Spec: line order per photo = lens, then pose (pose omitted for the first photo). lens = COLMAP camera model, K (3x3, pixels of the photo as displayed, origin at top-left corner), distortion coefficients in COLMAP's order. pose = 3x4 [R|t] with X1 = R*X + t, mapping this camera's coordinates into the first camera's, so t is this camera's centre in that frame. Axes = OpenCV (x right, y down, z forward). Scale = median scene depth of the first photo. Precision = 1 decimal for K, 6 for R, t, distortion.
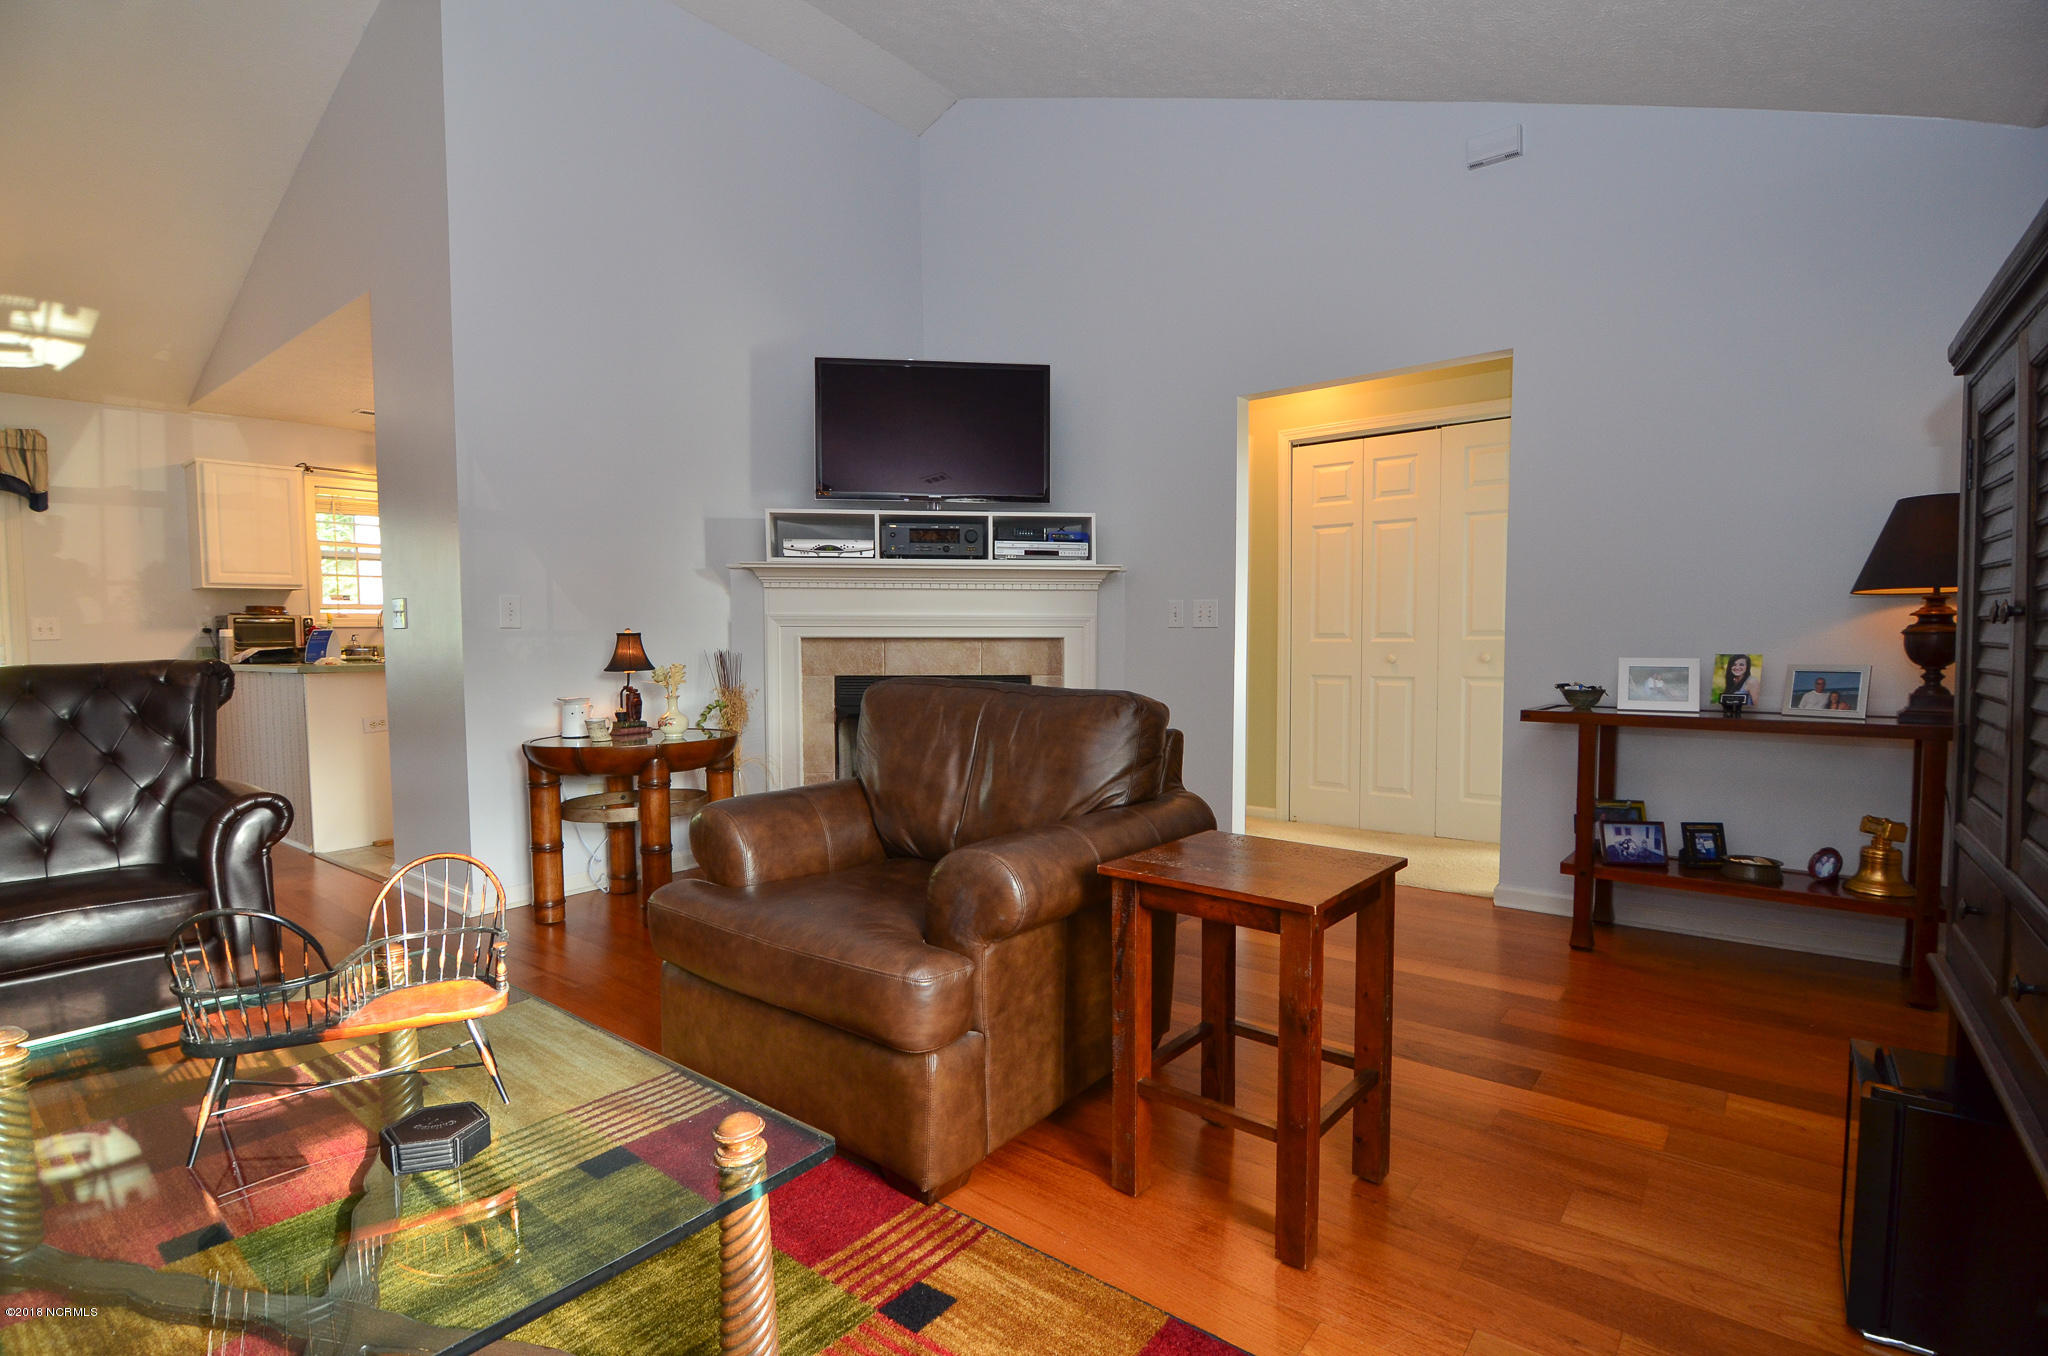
lens RADIAL K [[959.8, 0, 1006.7], [0, 959.8, 686.6], [0, 0, 1]] dist [-0.017128, -0.000624]
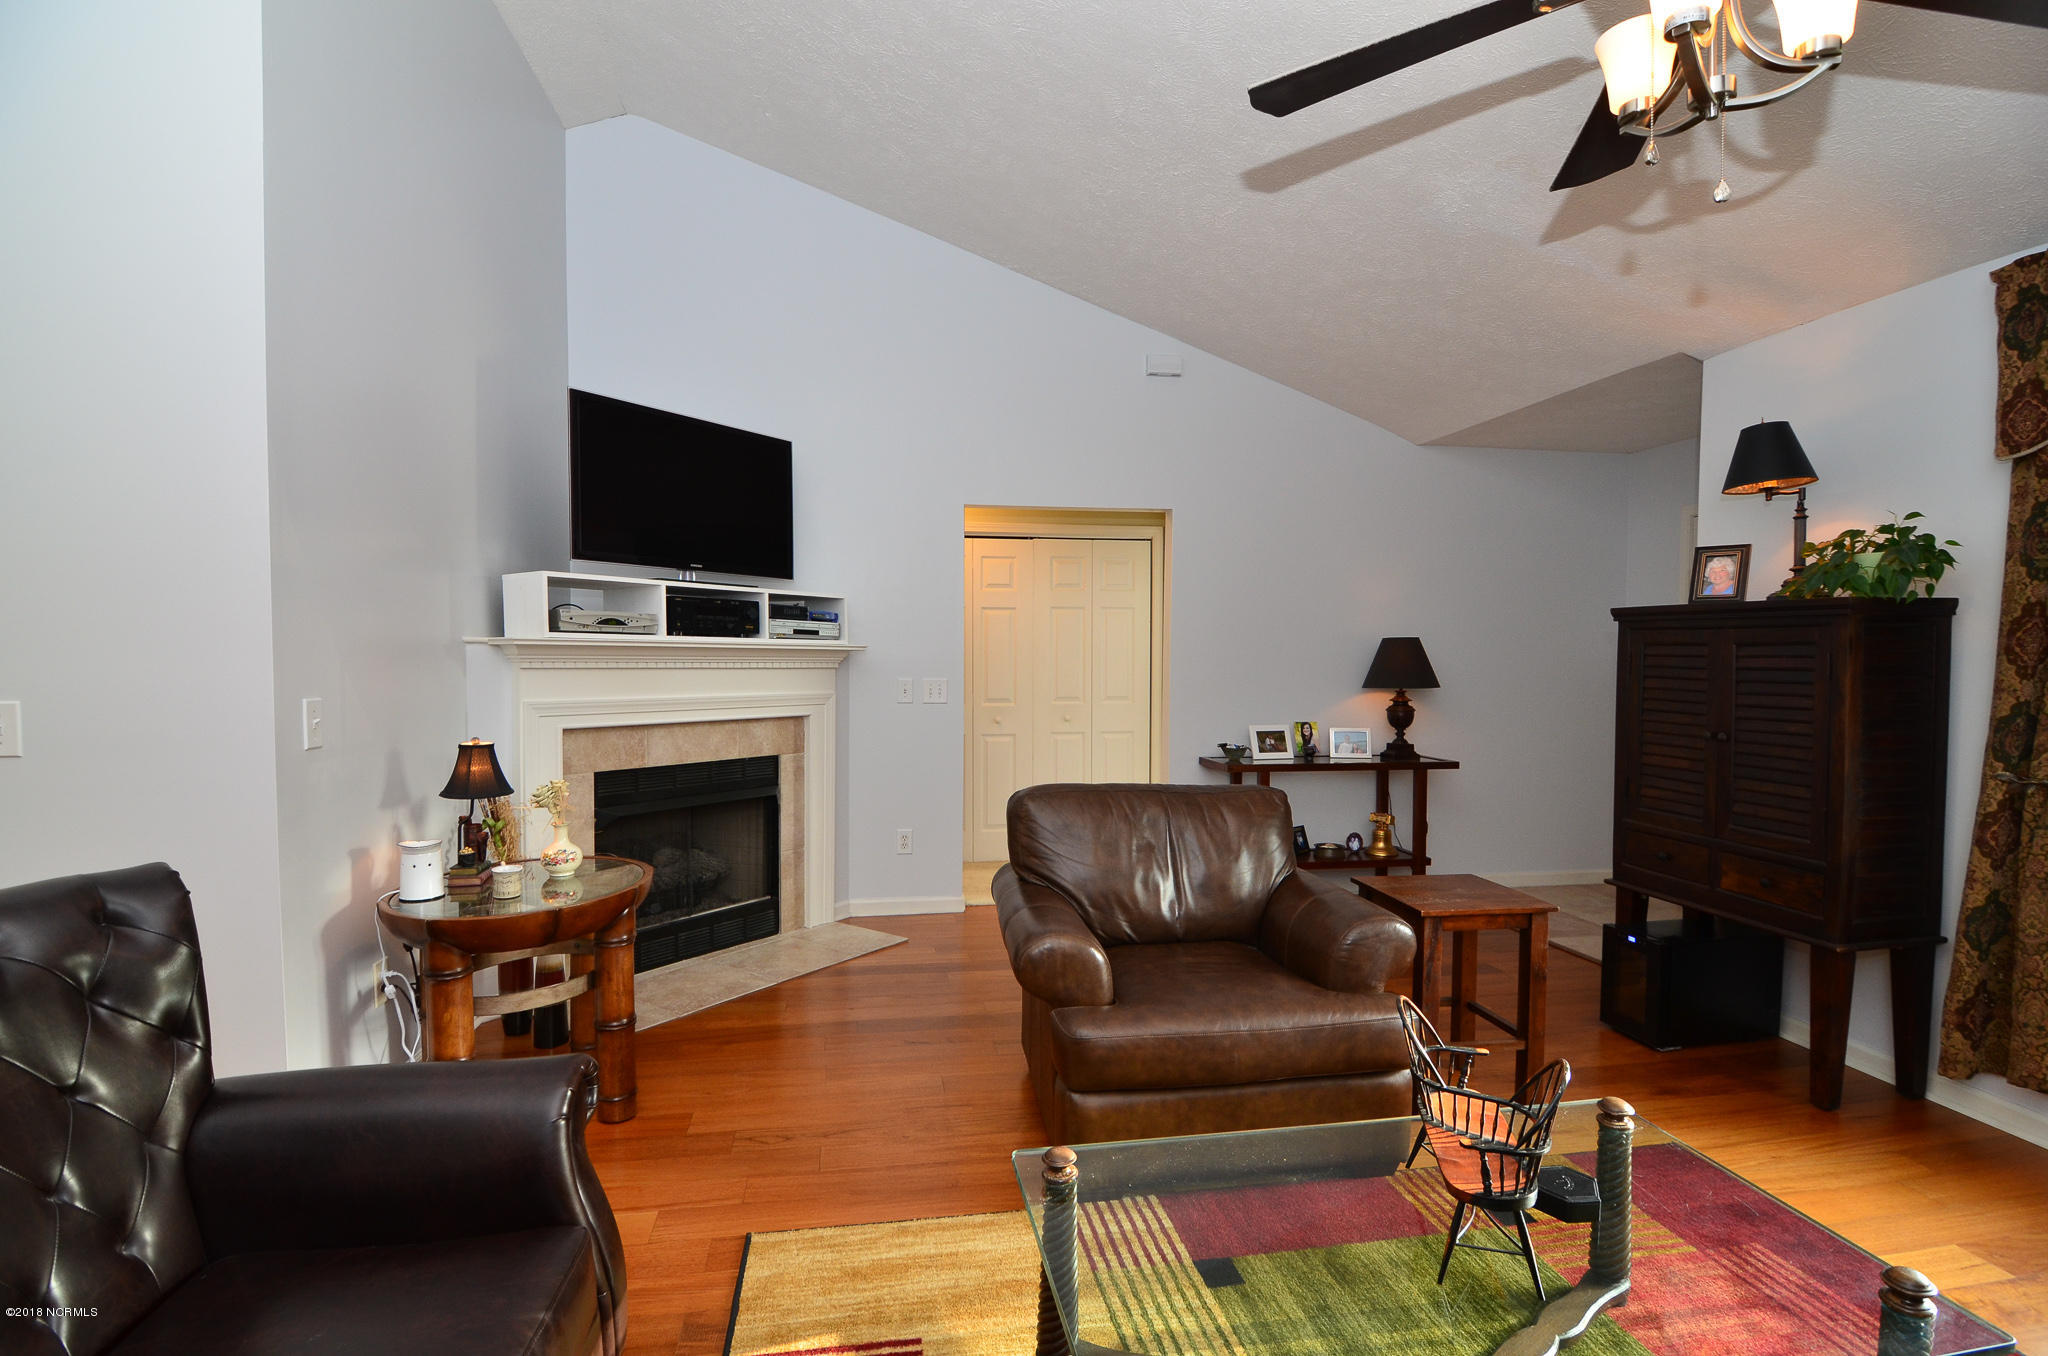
lens RADIAL K [[959.8, 0, 1006.7], [0, 959.8, 686.6], [0, 0, 1]] dist [-0.017128, -0.000624]
pose [[0.674903, -0.015580, 0.737742, -0.723744], [0.033284, 0.999402, -0.009343, -0.086950], [-0.737156, 0.030861, 0.675018, 0.230543]]
